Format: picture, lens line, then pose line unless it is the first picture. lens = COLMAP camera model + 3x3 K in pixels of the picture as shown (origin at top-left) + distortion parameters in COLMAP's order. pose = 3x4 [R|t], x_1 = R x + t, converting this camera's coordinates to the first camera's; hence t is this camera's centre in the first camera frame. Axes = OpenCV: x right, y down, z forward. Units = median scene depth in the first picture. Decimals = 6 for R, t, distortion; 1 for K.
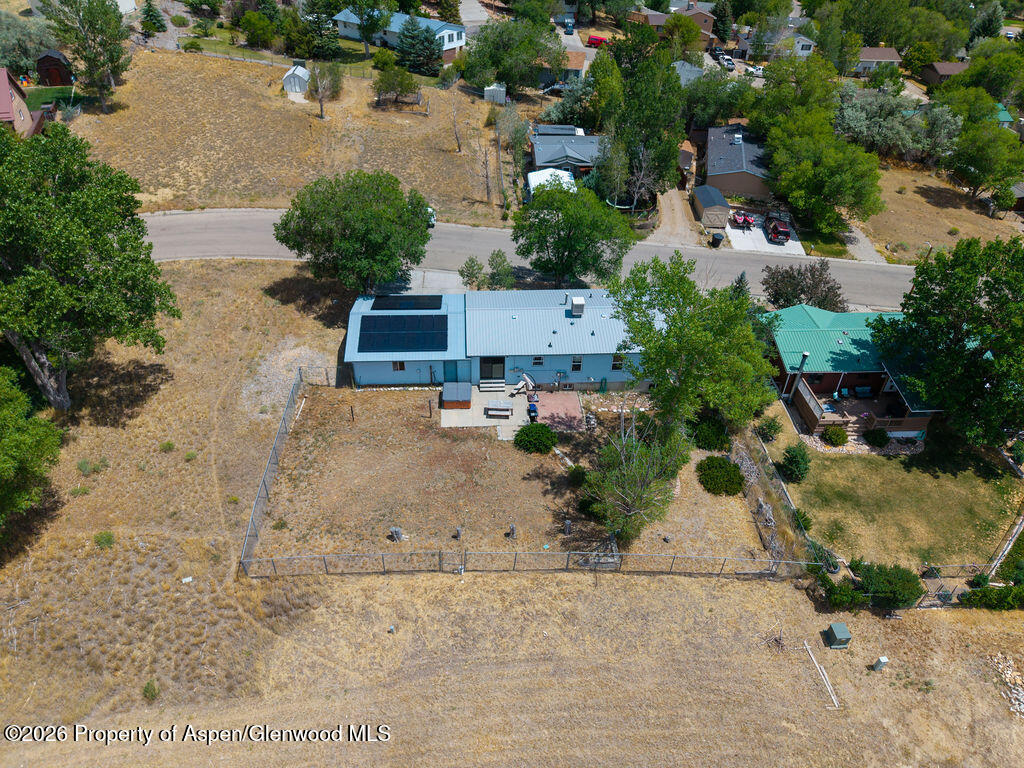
lens RADIAL K [[672.2, 0, 508.2], [0, 672.2, 381.0], [0, 0, 1]] dist [0.000678, 0.000852]
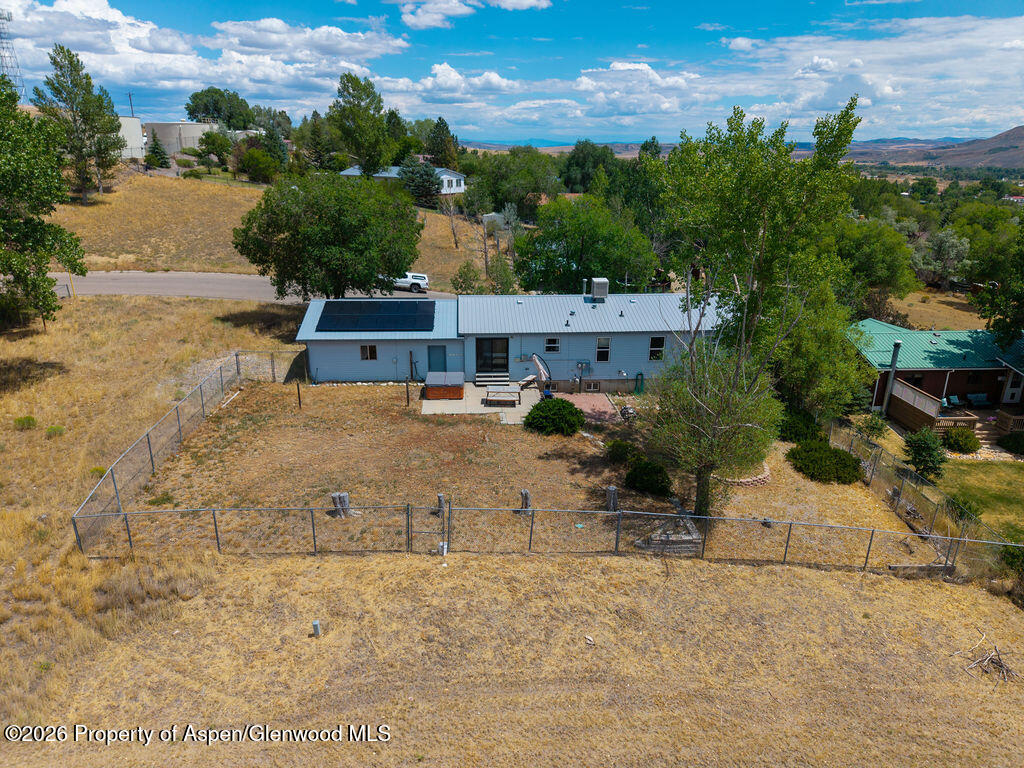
lens RADIAL K [[672.2, 0, 508.0], [0, 672.2, 392.5], [0, 0, 1]] dist [0.000678, 0.000852]
pose [[0.999904, -0.013726, 0.002097, -0.008475], [0.013702, 0.950907, -0.309175, 0.264607], [0.002250, 0.309173, 0.951003, 0.301284]]
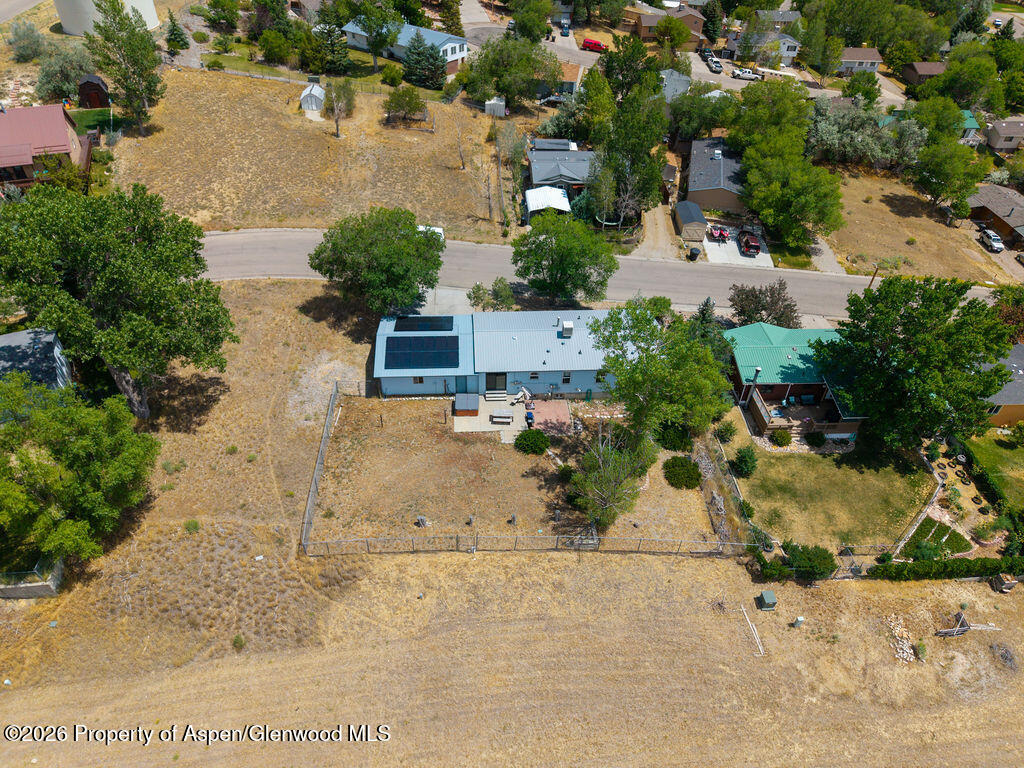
lens RADIAL K [[672.2, 0, 508.2], [0, 672.2, 377.8], [0, 0, 1]] dist [0.000678, 0.000852]
pose [[0.999986, 0.001114, 0.005249, -0.008892], [-0.001304, 0.999341, 0.036278, -0.072023], [-0.005205, -0.036284, 0.999328, -0.206057]]
